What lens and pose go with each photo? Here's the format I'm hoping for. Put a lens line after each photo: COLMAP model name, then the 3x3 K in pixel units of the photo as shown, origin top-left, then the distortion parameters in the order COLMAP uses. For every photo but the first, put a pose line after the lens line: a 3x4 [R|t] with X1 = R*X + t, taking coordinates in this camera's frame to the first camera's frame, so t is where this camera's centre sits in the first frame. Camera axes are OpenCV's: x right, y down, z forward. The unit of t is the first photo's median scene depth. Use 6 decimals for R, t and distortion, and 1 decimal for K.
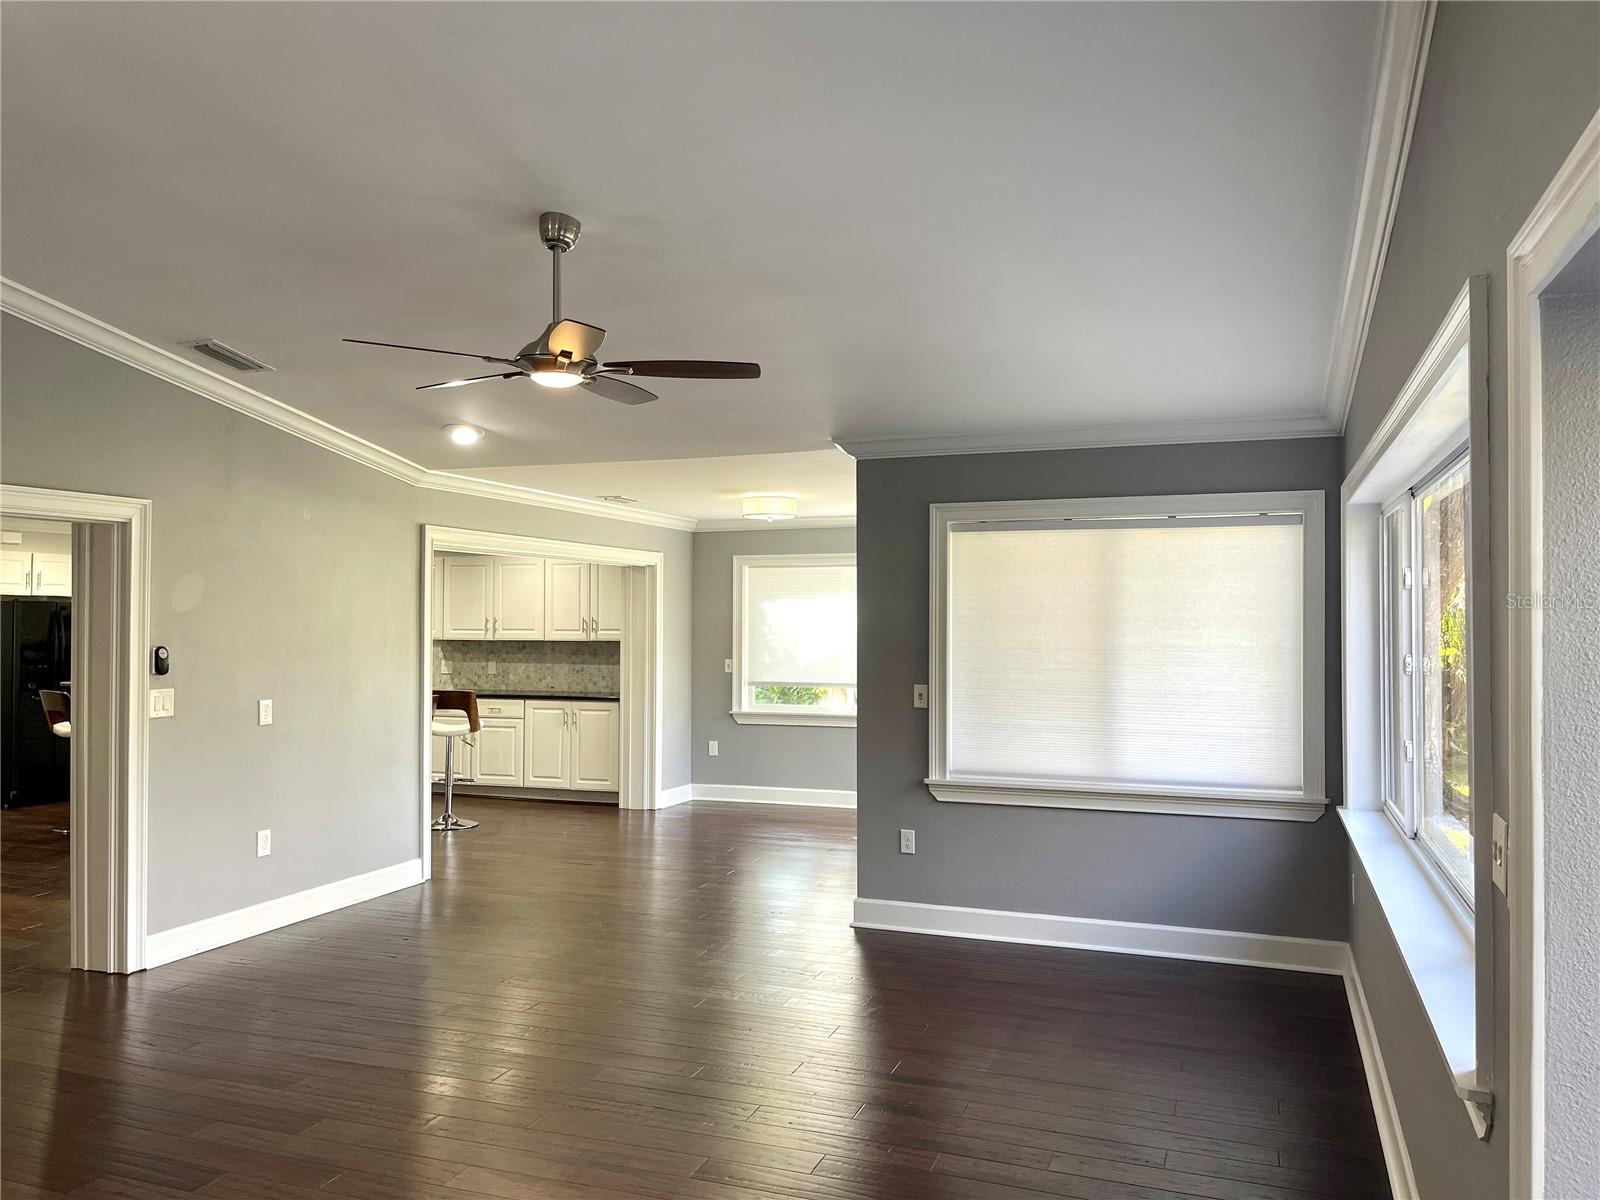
lens RADIAL K [[1215.5, 0, 800.0], [0, 1215.5, 600.8], [0, 0, 1]] dist [0.074406, -0.000261]
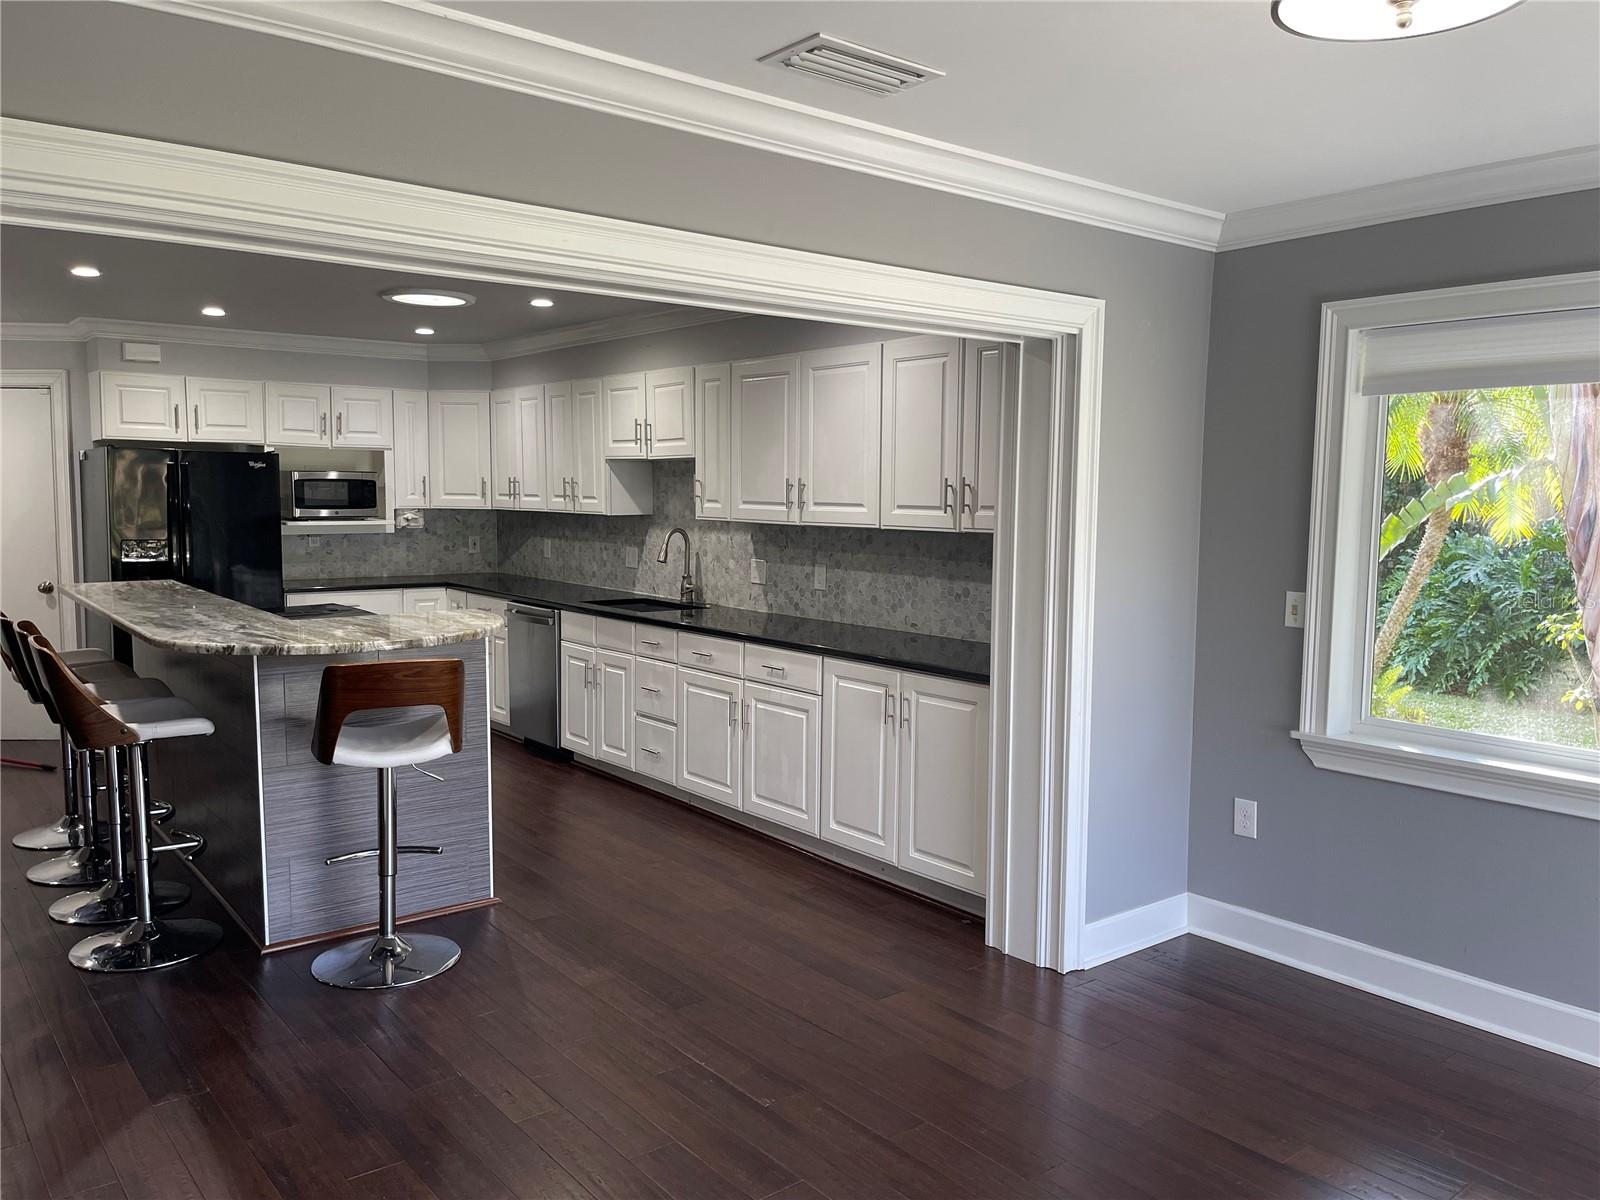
lens RADIAL K [[1215.5, 0, 798.7], [0, 1215.5, 593.2], [0, 0, 1]] dist [0.074406, -0.000261]
pose [[0.856758, 0.048643, -0.513420, 0.003801], [0.003750, 0.994928, 0.100521, 0.010336], [0.515705, -0.088048, 0.852230, 0.587480]]
